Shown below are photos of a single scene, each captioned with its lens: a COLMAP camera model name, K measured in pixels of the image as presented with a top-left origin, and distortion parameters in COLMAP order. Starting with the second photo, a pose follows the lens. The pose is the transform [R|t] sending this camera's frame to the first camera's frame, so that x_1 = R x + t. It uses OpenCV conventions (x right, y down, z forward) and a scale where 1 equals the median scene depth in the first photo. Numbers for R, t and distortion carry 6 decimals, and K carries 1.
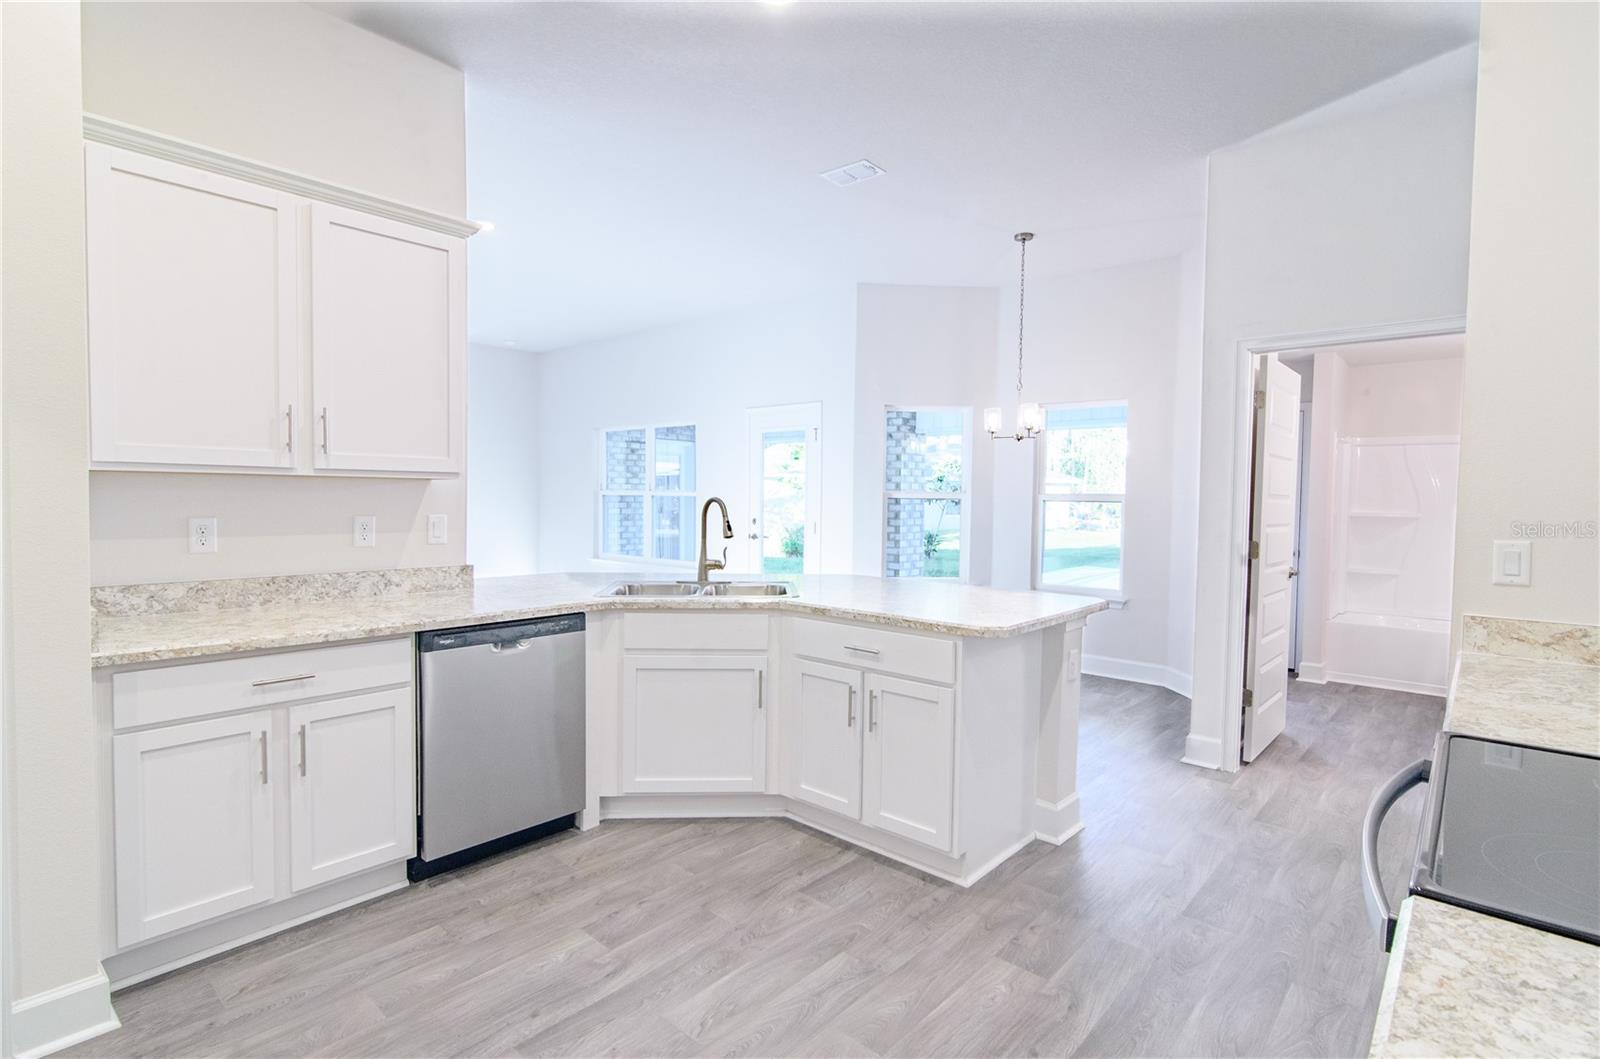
lens RADIAL K [[780.7, 0, 828.0], [0, 780.7, 524.8], [0, 0, 1]] dist [0.011576, -0.001051]
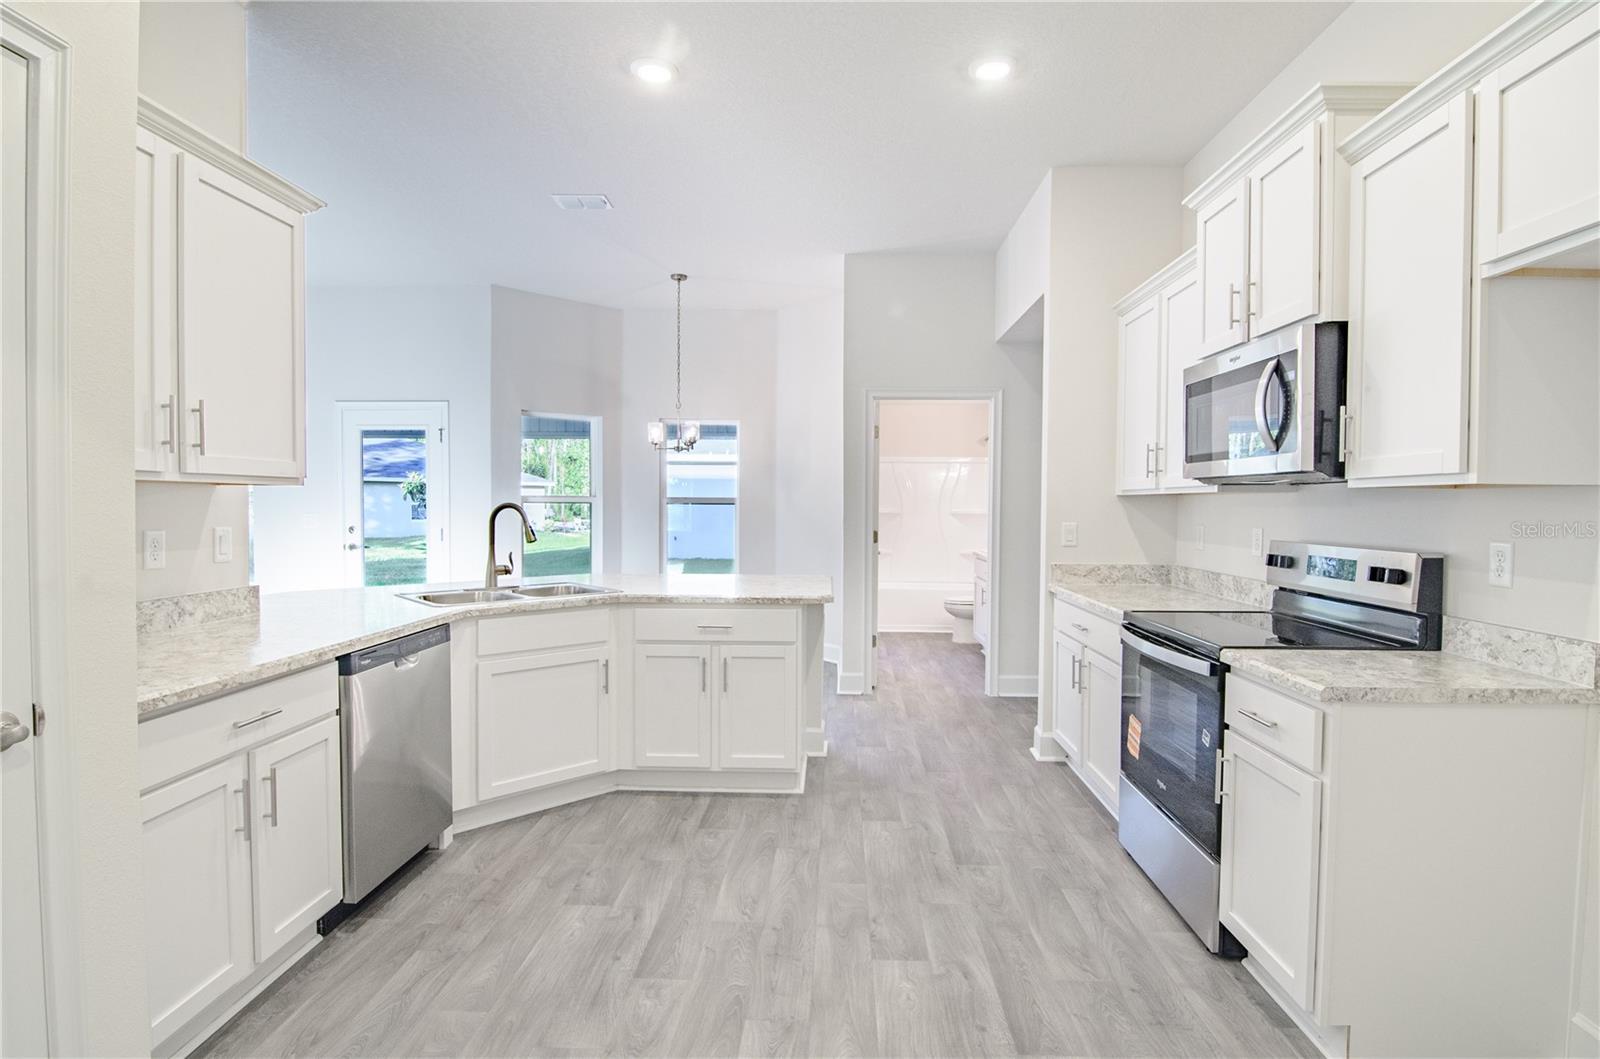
lens RADIAL K [[780.7, 0, 828.1], [0, 780.7, 521.0], [0, 0, 1]] dist [0.011576, -0.001051]
pose [[0.770299, -0.023133, 0.637263, -0.615995], [0.027312, 0.999622, 0.003272, -0.005454], [-0.637097, 0.014884, 0.770640, -0.062455]]
